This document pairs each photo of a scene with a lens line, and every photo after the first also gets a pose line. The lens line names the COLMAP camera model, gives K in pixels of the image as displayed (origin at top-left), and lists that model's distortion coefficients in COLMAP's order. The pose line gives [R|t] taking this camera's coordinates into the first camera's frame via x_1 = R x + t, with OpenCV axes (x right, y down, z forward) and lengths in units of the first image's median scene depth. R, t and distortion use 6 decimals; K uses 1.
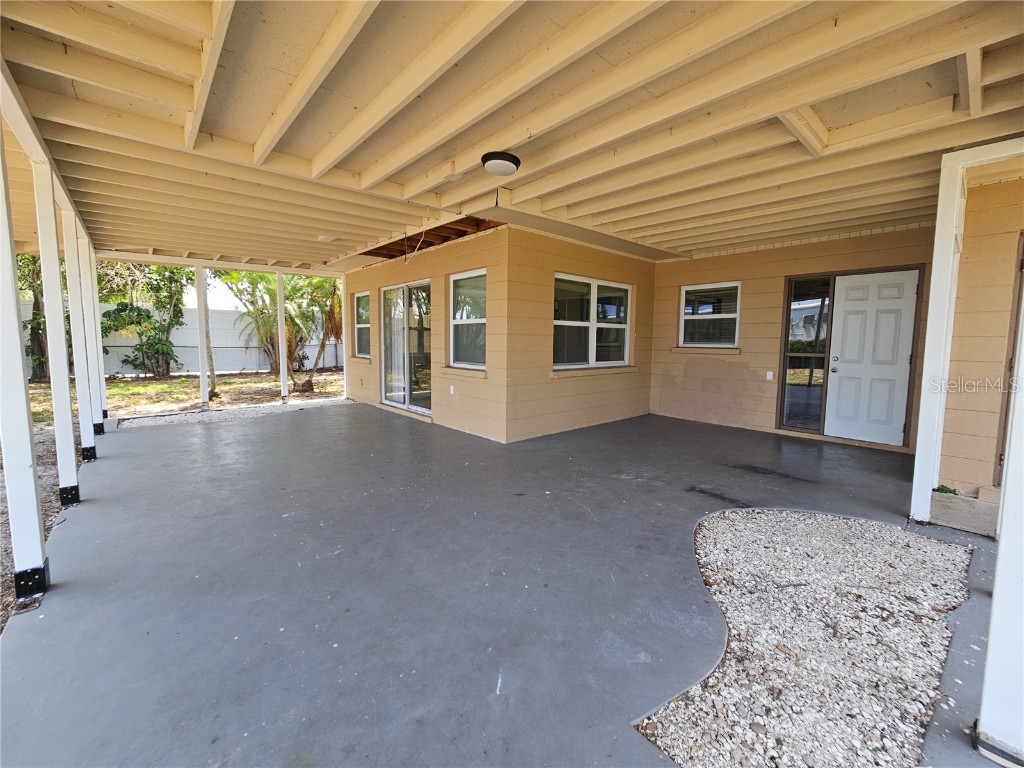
lens RADIAL K [[417.7, 0, 515.2], [0, 417.7, 374.9], [0, 0, 1]] dist [0.000339, 0.000120]
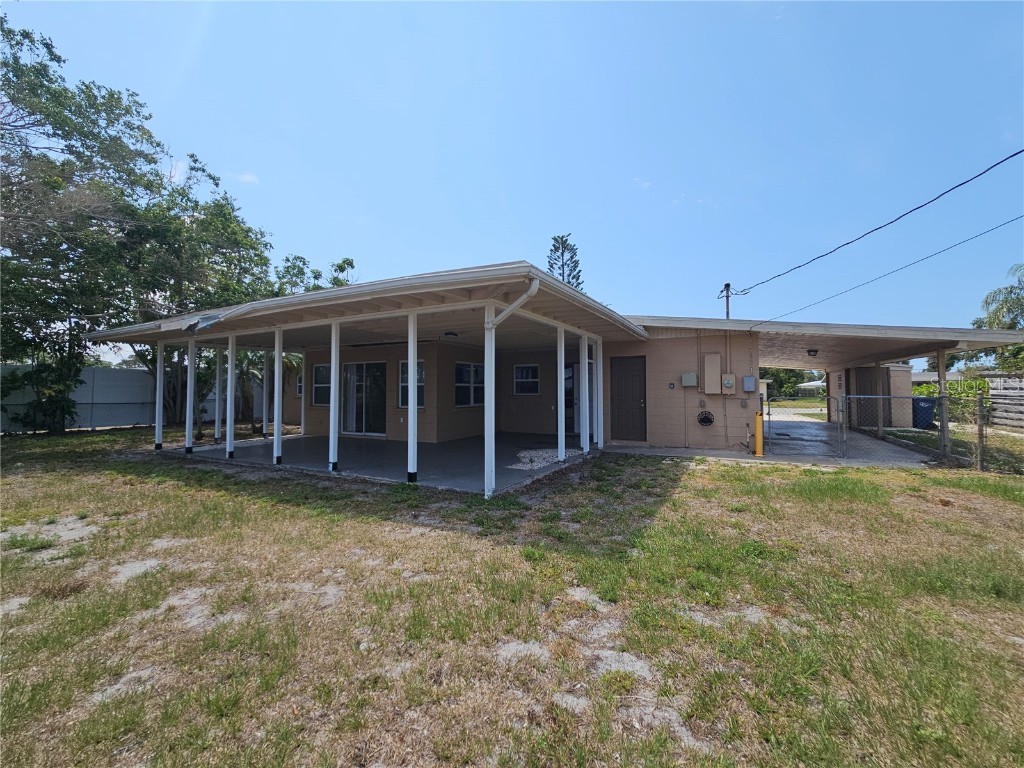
lens RADIAL K [[417.7, 0, 515.2], [0, 417.7, 374.9], [0, 0, 1]] dist [0.000339, 0.000120]
pose [[0.936930, 0.002623, 0.349506, -0.140118], [0.041487, 0.992068, -0.118662, 0.033061], [-0.347045, 0.125678, 0.929389, -0.398936]]
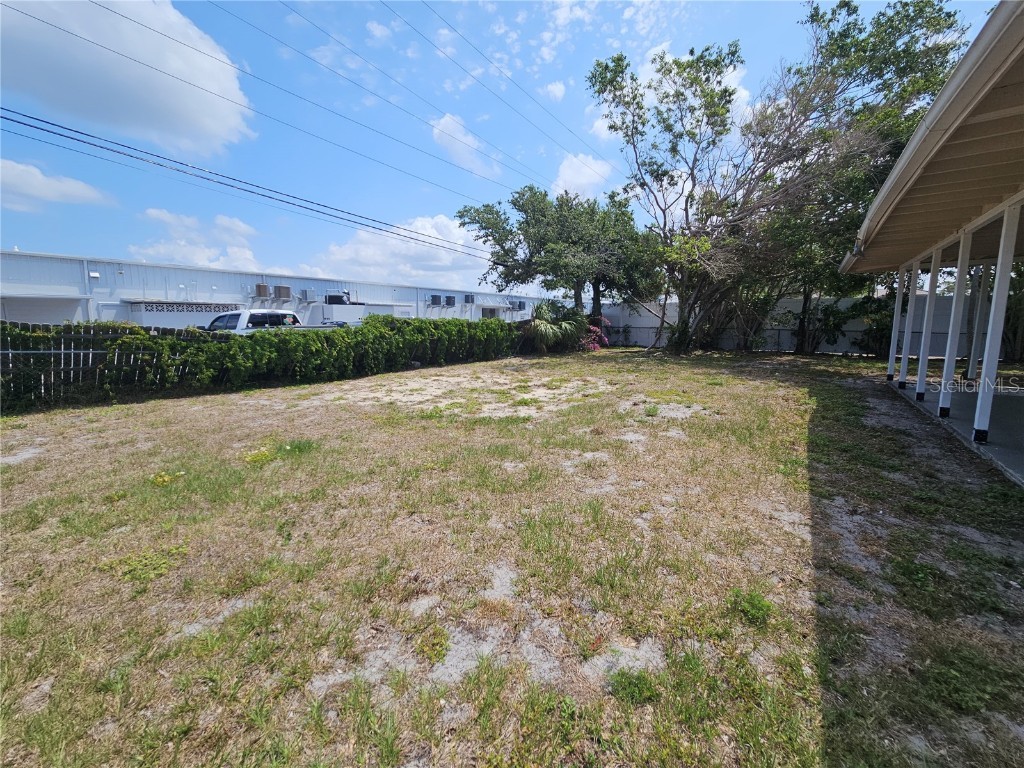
lens RADIAL K [[417.7, 0, 515.2], [0, 417.7, 374.9], [0, 0, 1]] dist [0.000339, 0.000120]
pose [[0.233970, 0.113445, -0.965602, 0.051543], [-0.082571, 0.991899, 0.096527, 0.025271], [0.968731, 0.057147, 0.241442, -0.284061]]
